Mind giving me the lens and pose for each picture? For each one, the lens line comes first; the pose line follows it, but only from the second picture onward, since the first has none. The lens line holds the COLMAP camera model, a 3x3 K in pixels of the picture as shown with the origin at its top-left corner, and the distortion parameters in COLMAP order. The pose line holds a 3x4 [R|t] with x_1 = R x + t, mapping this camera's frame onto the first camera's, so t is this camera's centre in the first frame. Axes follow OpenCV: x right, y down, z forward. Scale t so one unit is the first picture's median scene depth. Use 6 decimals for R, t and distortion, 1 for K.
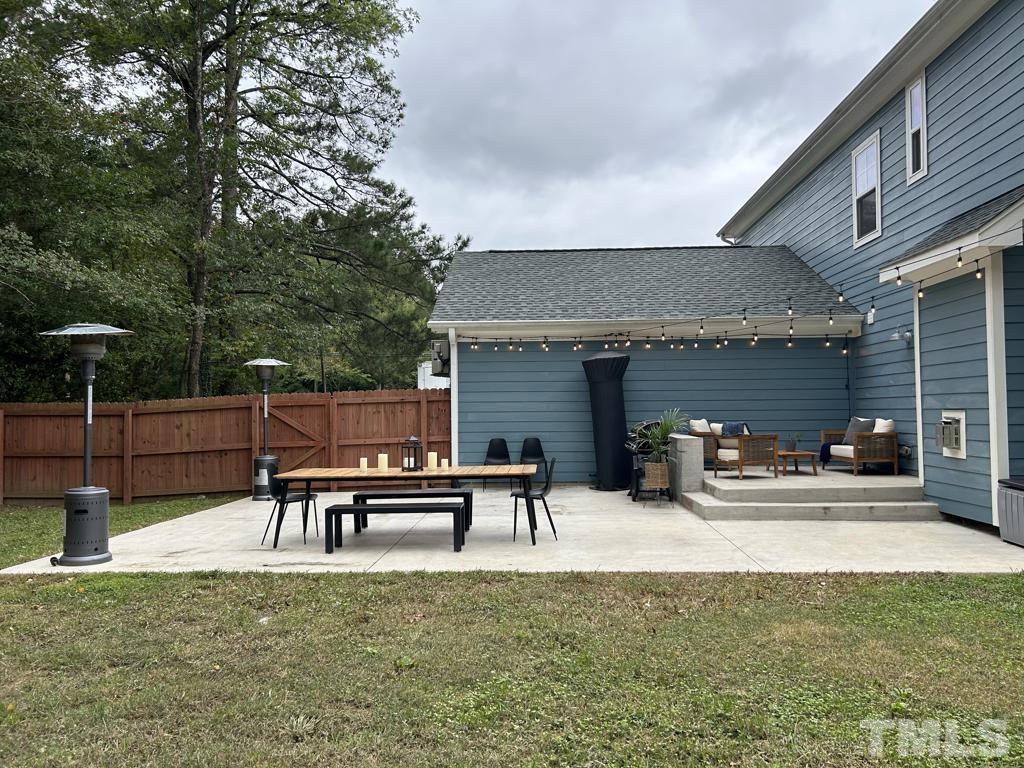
lens RADIAL K [[773.6, 0, 512.0], [0, 773.6, 384.0], [0, 0, 1]] dist [0.086341, -0.132838]
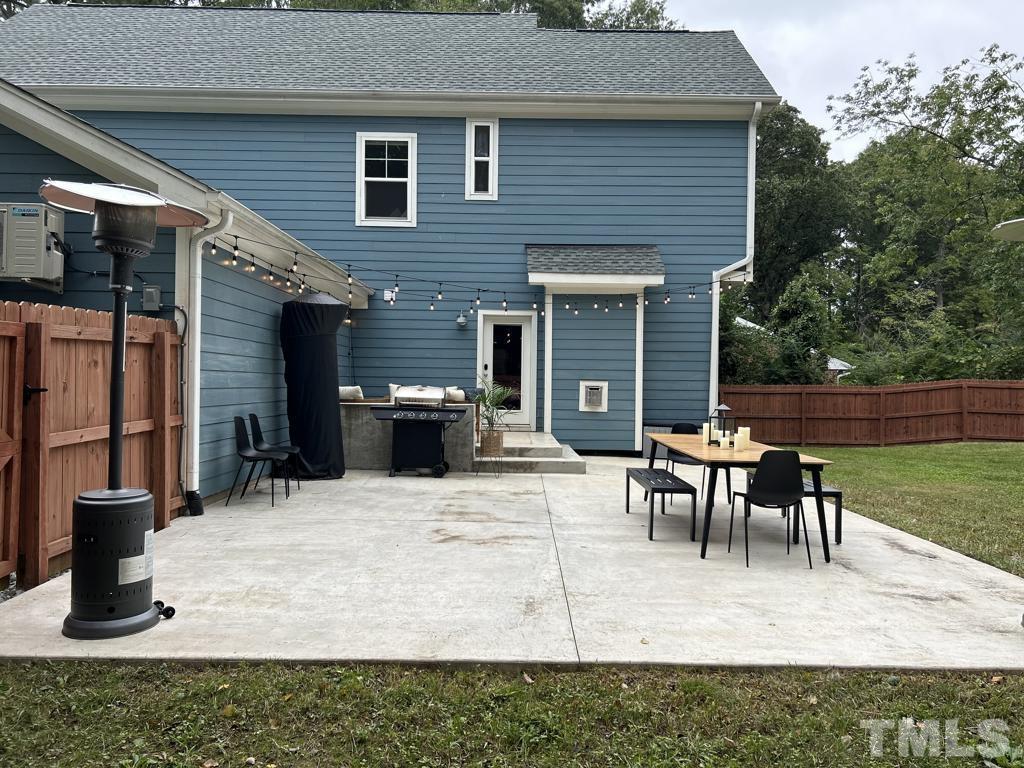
lens RADIAL K [[773.6, 0, 512.0], [0, 773.6, 384.0], [0, 0, 1]] dist [0.086341, -0.132838]
pose [[-0.043128, 0.005986, 0.999052, -0.724331], [-0.050527, 0.998689, -0.008165, 0.046640], [-0.997791, -0.050831, -0.042769, 0.949731]]
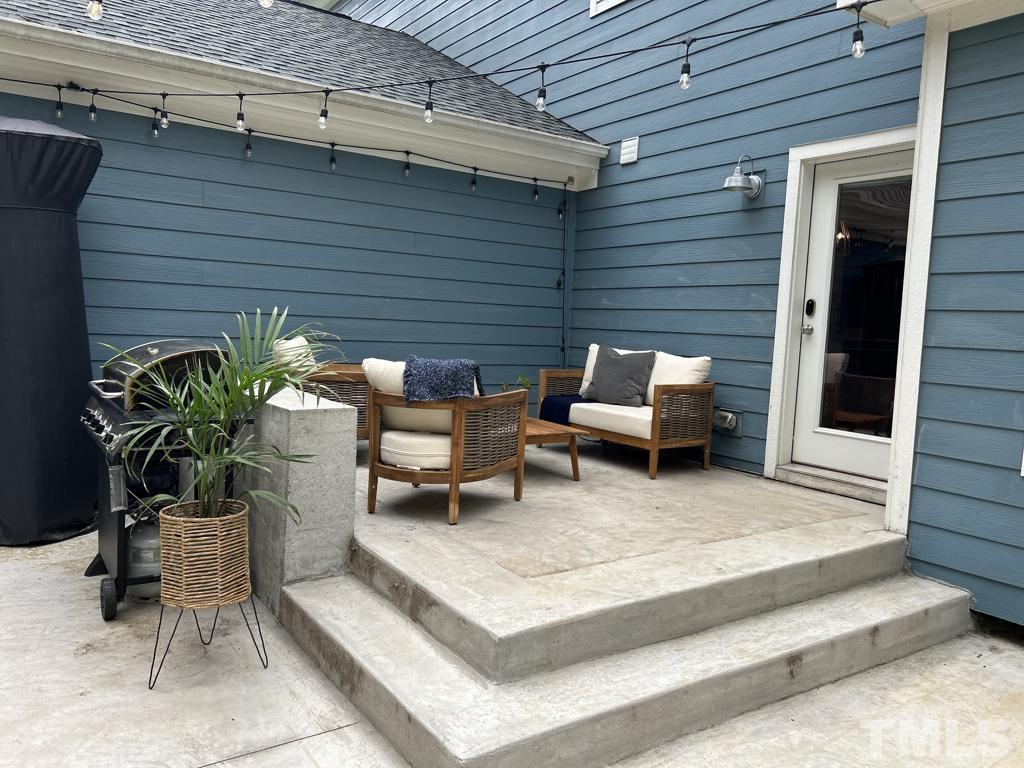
lens RADIAL K [[776.7, 0, 525.9], [0, 776.7, 387.8], [0, 0, 1]] dist [0.056484, -0.091564]
pose [[0.797732, -0.004627, 0.602995, 0.104108], [-0.075305, 0.991378, 0.107232, 0.021187], [-0.598292, -0.130951, 0.790505, 0.675771]]
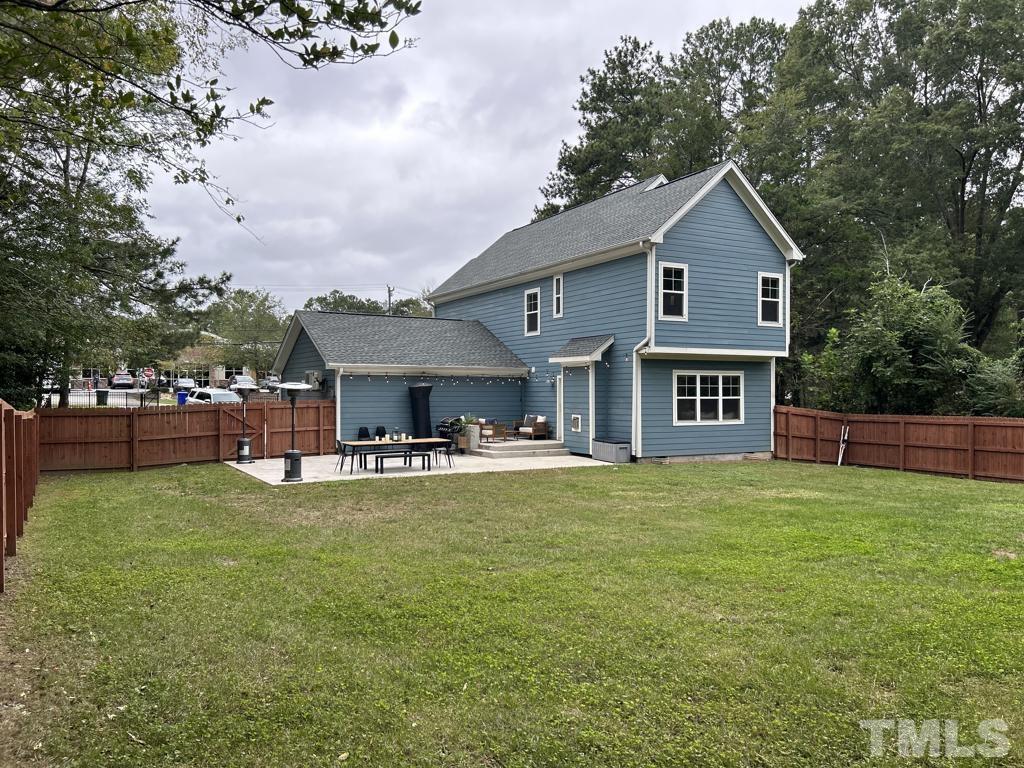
lens RADIAL K [[773.6, 0, 512.0], [0, 773.6, 384.0], [0, 0, 1]] dist [0.086341, -0.132838]
pose [[0.852841, 0.014950, 0.521957, -0.811719], [-0.026936, 0.999519, 0.015384, -0.084285], [-0.521476, -0.027180, 0.852833, -0.924595]]
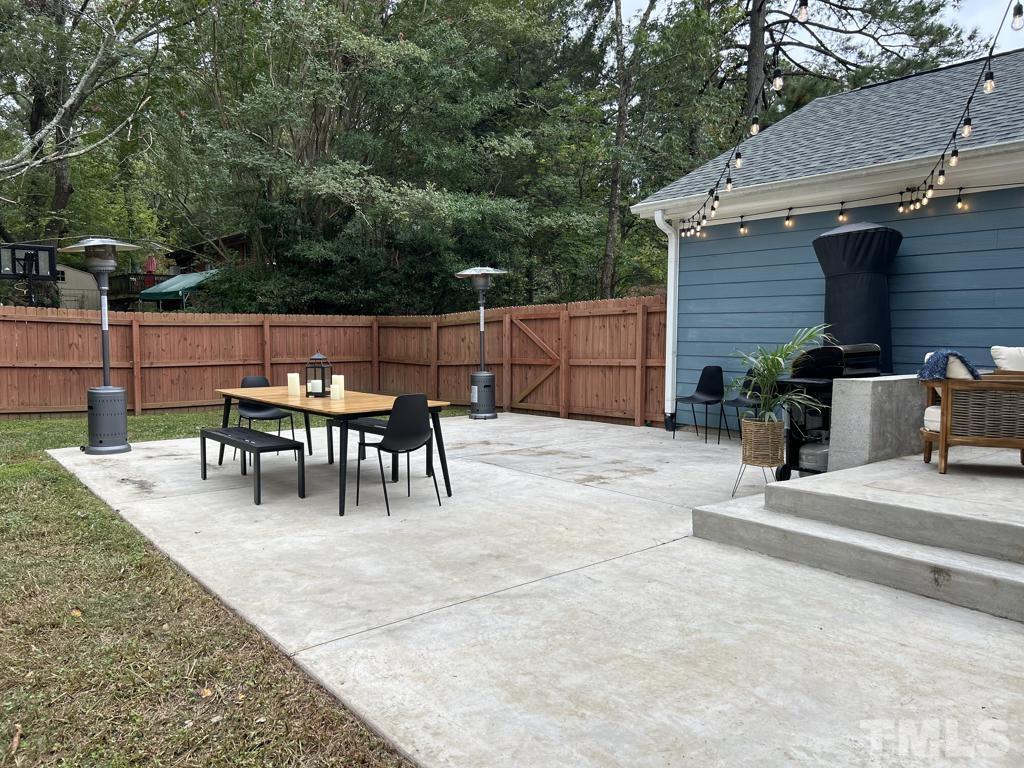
lens RADIAL K [[756.4, 0, 509.5], [0, 756.4, 410.6], [0, 0, 1]] dist [0.022497, -0.009180]
pose [[0.656650, 0.091383, -0.748639, 0.438861], [0.015350, 0.990807, 0.134407, 0.018187], [0.754039, -0.099749, 0.649211, 0.480510]]
